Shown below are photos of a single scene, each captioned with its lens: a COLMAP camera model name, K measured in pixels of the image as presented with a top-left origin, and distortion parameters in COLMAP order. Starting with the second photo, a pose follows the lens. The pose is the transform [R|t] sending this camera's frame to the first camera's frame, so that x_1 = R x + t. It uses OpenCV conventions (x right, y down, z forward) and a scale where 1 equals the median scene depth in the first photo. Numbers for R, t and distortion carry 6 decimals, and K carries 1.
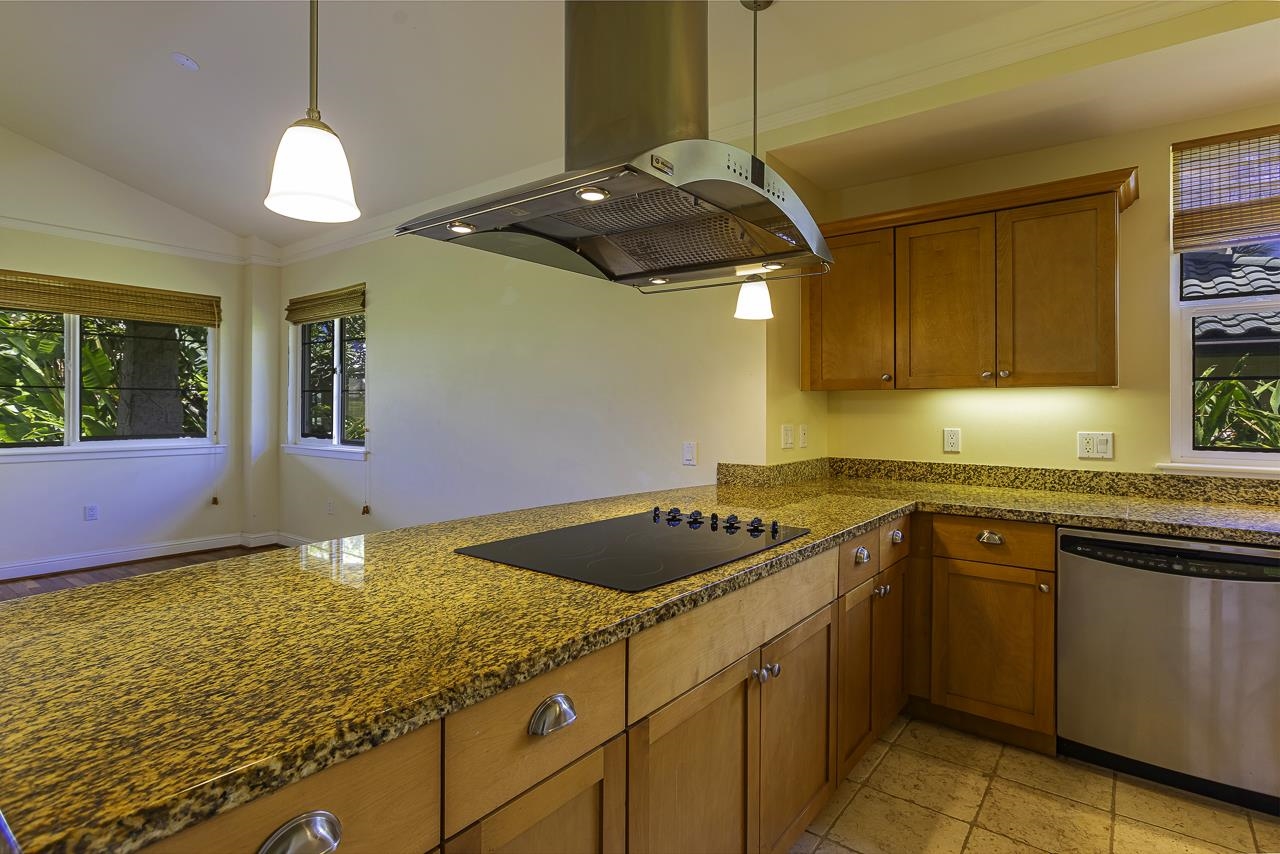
lens RADIAL K [[634.0, 0, 663.0], [0, 634.0, 401.1], [0, 0, 1]] dist [0.019102, 0.005410]
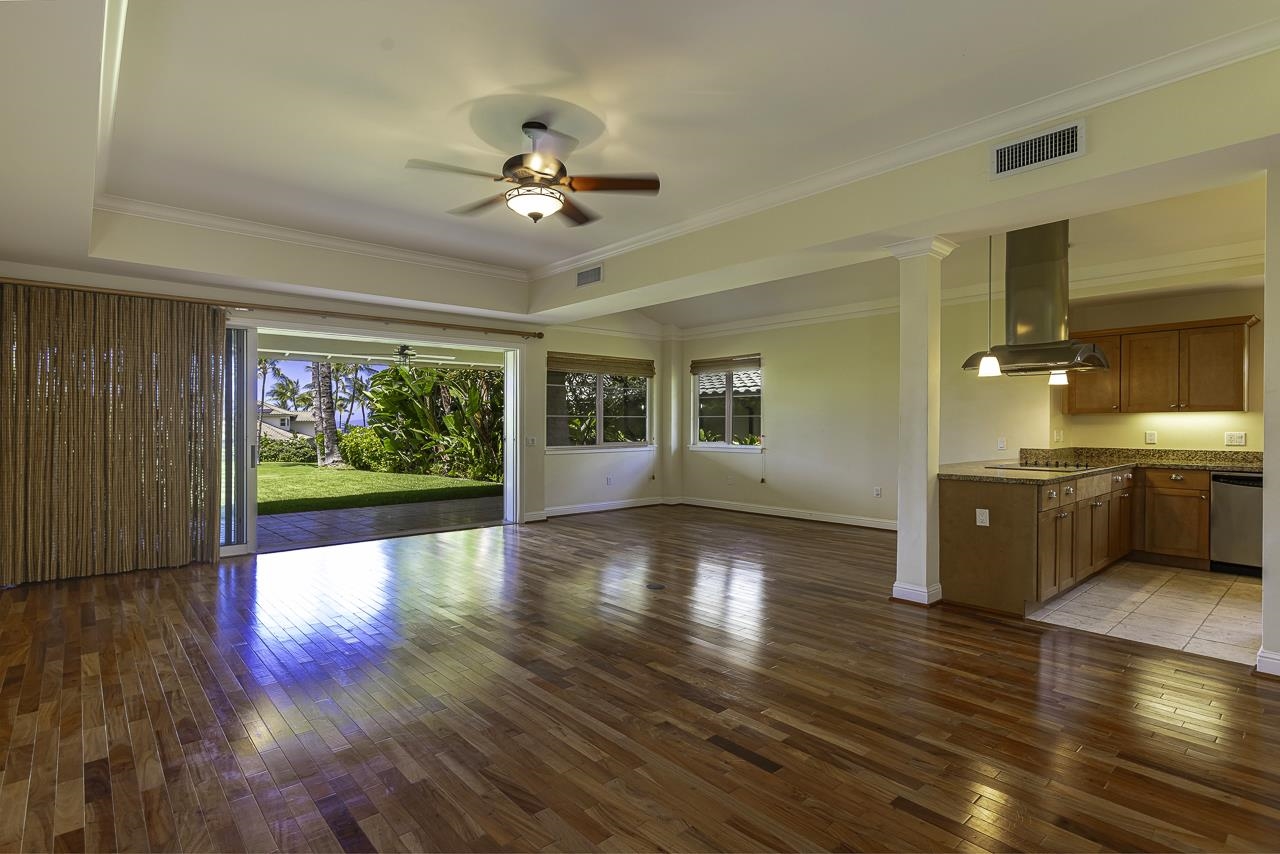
lens RADIAL K [[634.0, 0, 634.2], [0, 634.0, 423.9], [0, 0, 1]] dist [0.019102, 0.005410]
pose [[0.979727, -0.004227, -0.200292, -0.793972], [0.006010, 0.999948, 0.008294, -0.008252], [0.200246, -0.009329, 0.979701, -1.411888]]
